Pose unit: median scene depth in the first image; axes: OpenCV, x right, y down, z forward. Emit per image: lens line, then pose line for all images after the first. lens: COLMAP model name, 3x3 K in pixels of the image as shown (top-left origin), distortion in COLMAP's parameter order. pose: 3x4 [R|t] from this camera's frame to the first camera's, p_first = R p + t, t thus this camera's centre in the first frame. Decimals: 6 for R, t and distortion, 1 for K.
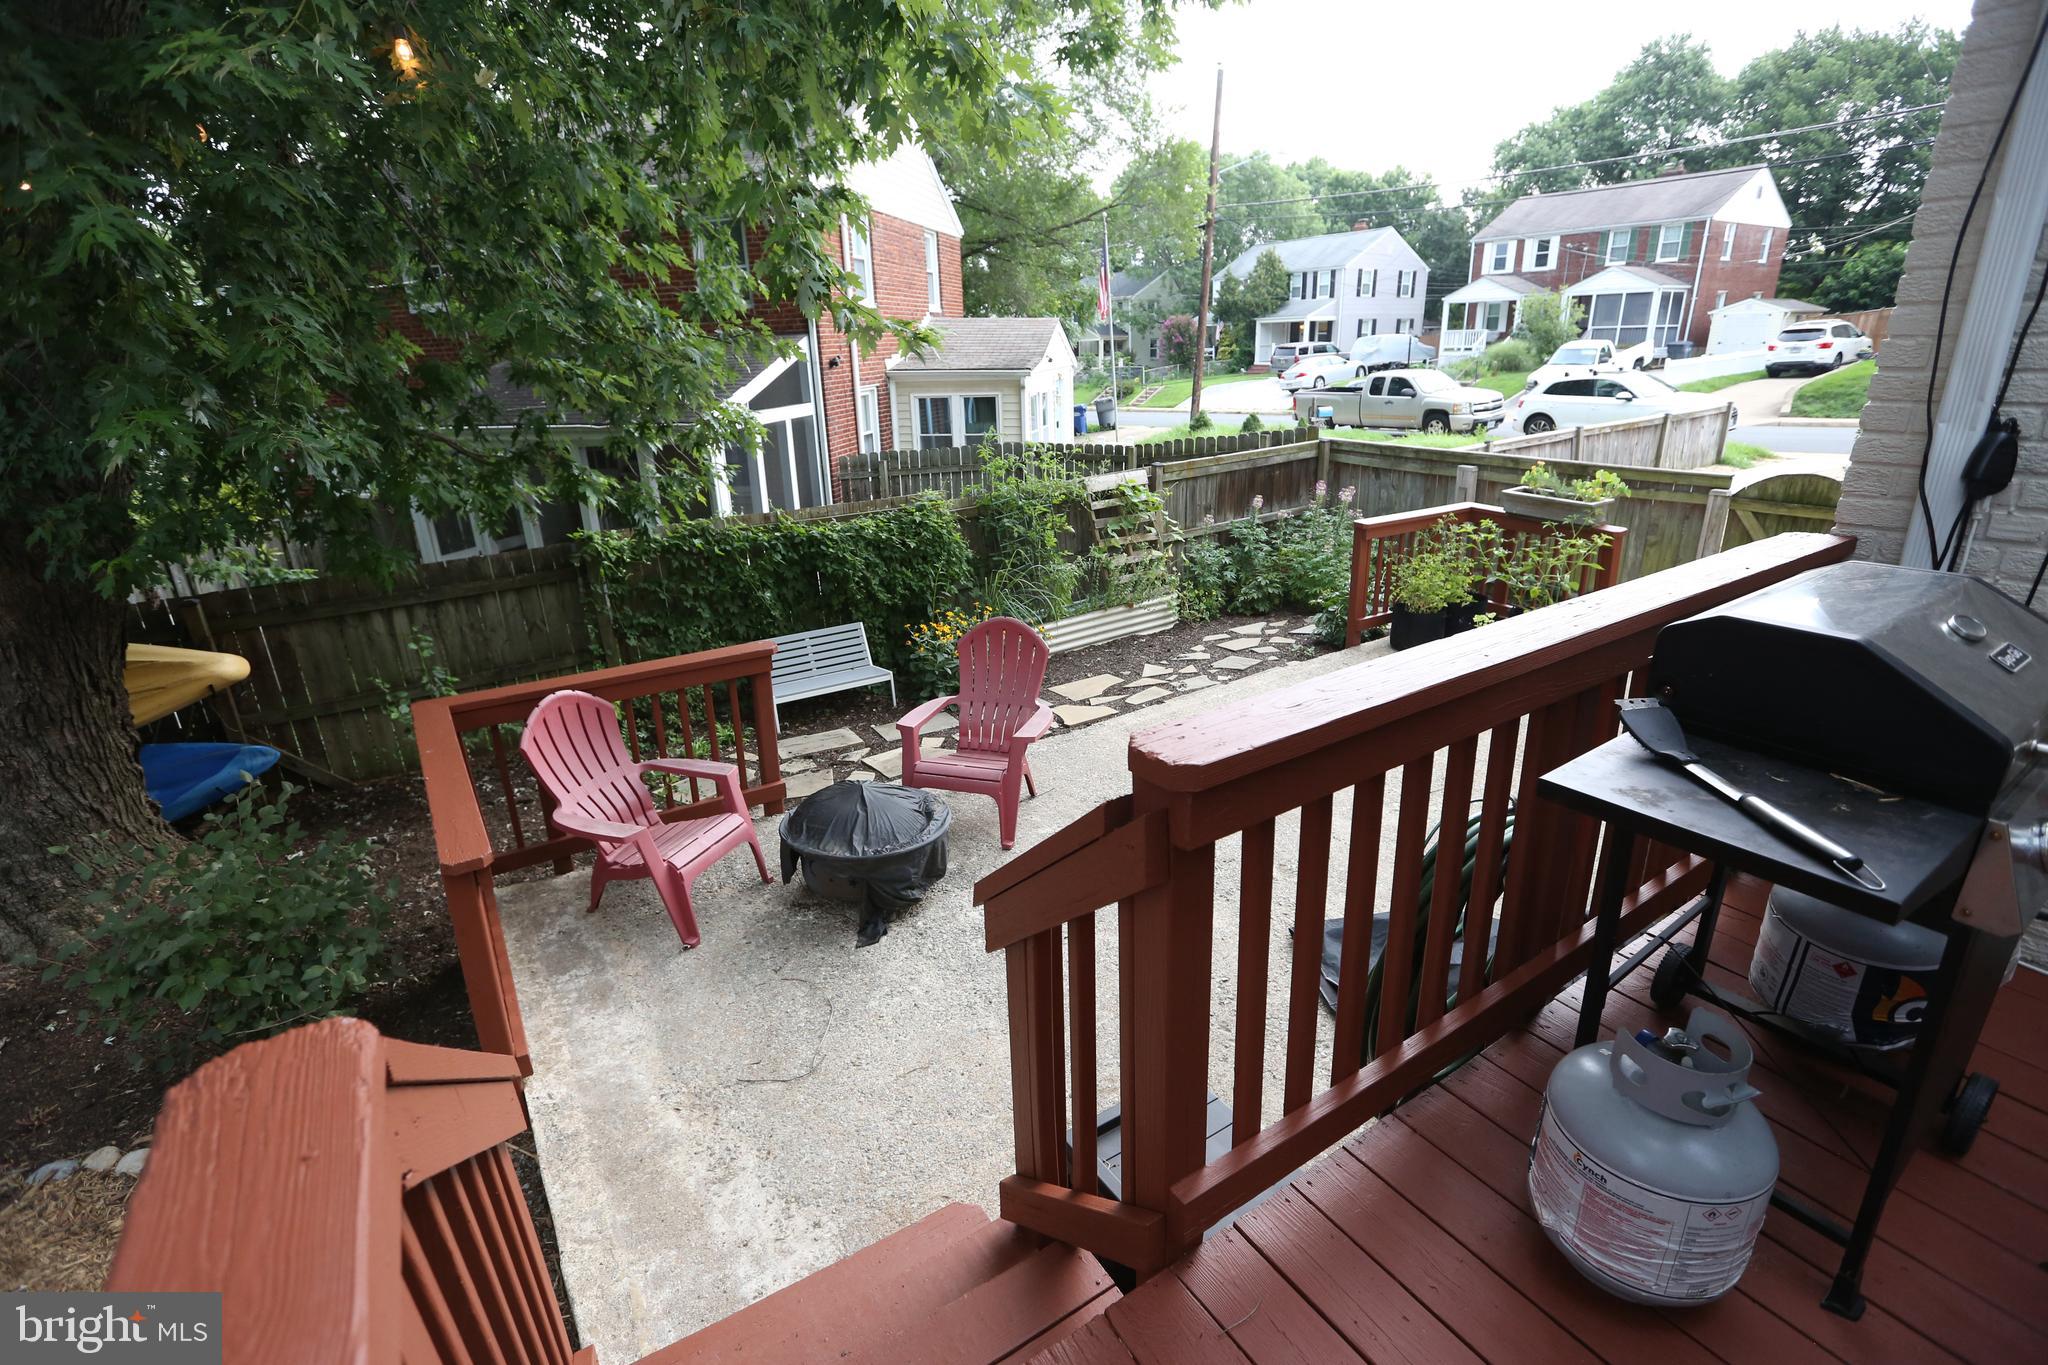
lens RADIAL K [[942.0, 0, 1021.9], [0, 942.0, 685.1], [0, 0, 1]] dist [-0.042336, 0.011290]
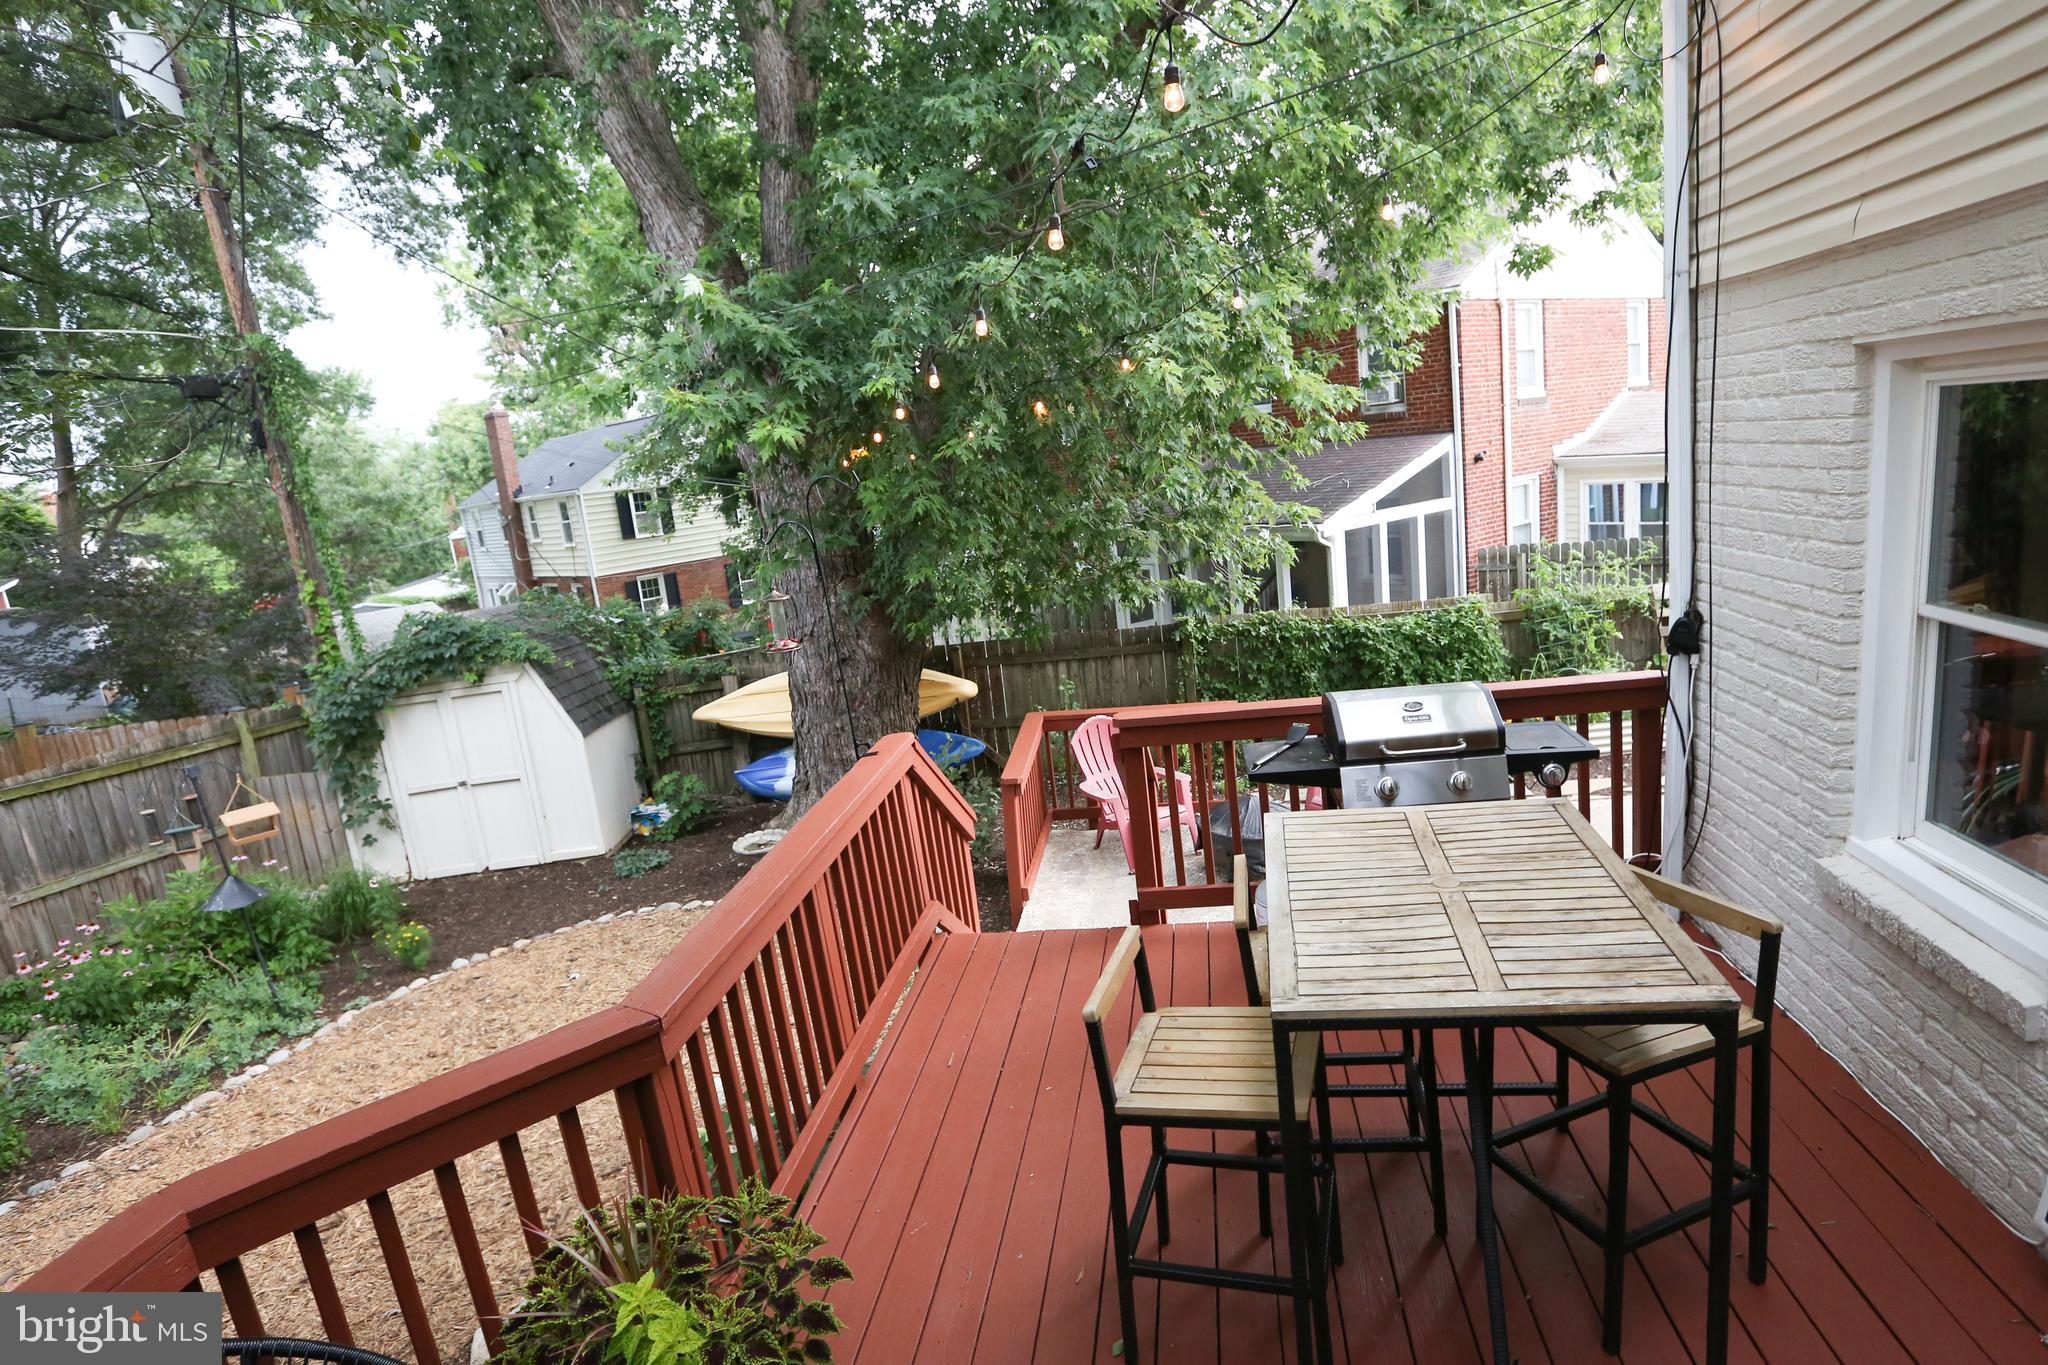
lens RADIAL K [[1109.3, 0, 1028.7], [0, 1109.3, 683.1], [0, 0, 1]] dist [-0.021318, 0.000961]
pose [[0.758894, 0.086197, -0.645484, 0.377418], [-0.143534, 0.988965, -0.036689, 0.021509], [0.635199, 0.120492, 0.762892, -0.336951]]
